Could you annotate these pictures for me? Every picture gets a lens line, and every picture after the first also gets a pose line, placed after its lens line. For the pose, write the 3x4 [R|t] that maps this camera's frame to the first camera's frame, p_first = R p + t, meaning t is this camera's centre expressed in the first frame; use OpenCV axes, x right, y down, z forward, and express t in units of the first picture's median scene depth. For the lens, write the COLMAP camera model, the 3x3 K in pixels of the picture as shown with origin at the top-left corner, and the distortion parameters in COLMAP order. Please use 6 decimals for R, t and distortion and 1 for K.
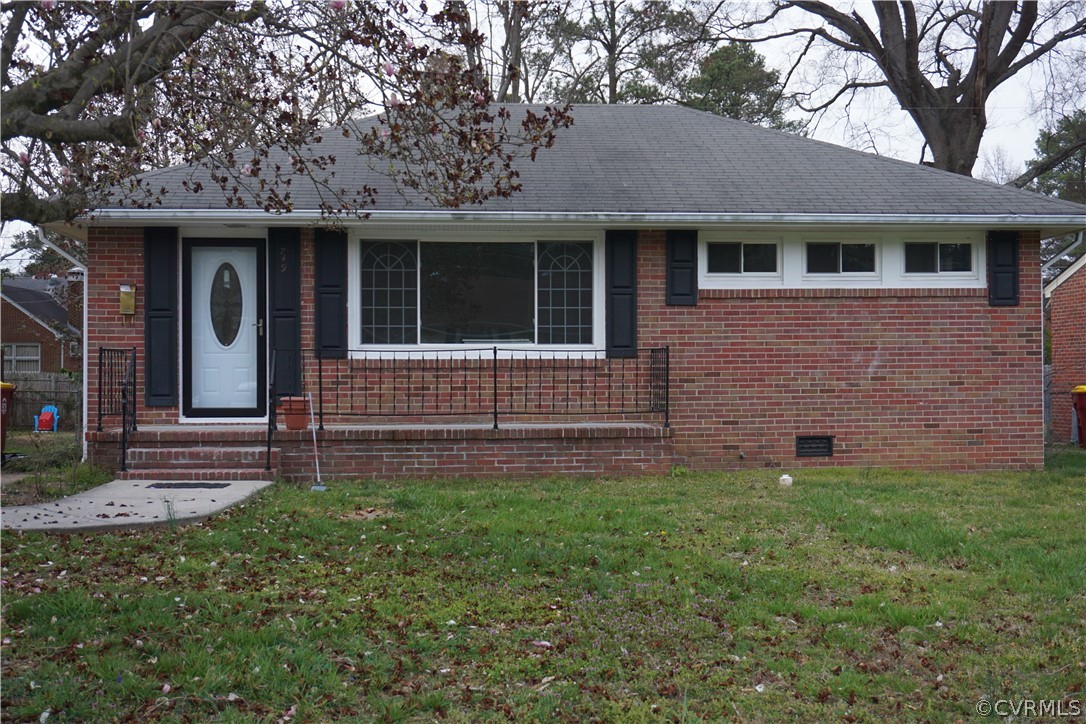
lens RADIAL K [[1281.8, 0, 541.5], [0, 1281.8, 371.4], [0, 0, 1]] dist [0.027843, 0.000000]
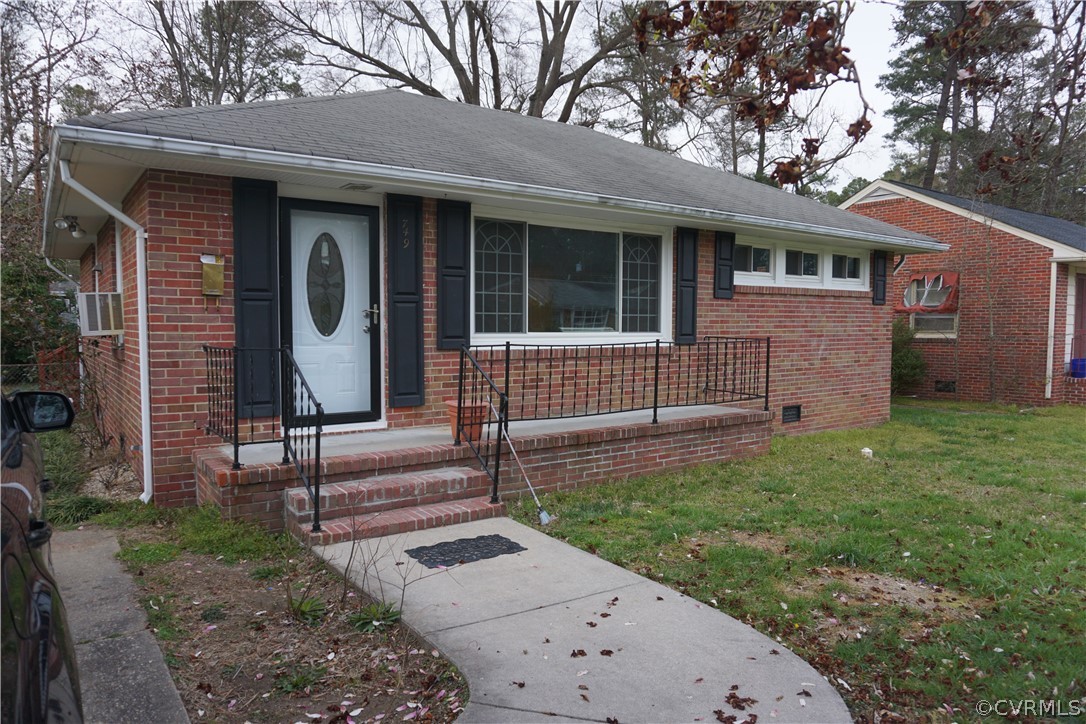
lens RADIAL K [[728.7, 0, 543.7], [0, 728.7, 366.3], [0, 0, 1]] dist [-0.038108, 0.006553]
pose [[0.848150, -0.026130, 0.529112, -0.371278], [-0.006863, 0.998157, 0.060296, -0.029367], [-0.529712, -0.054771, 0.846407, 0.536760]]
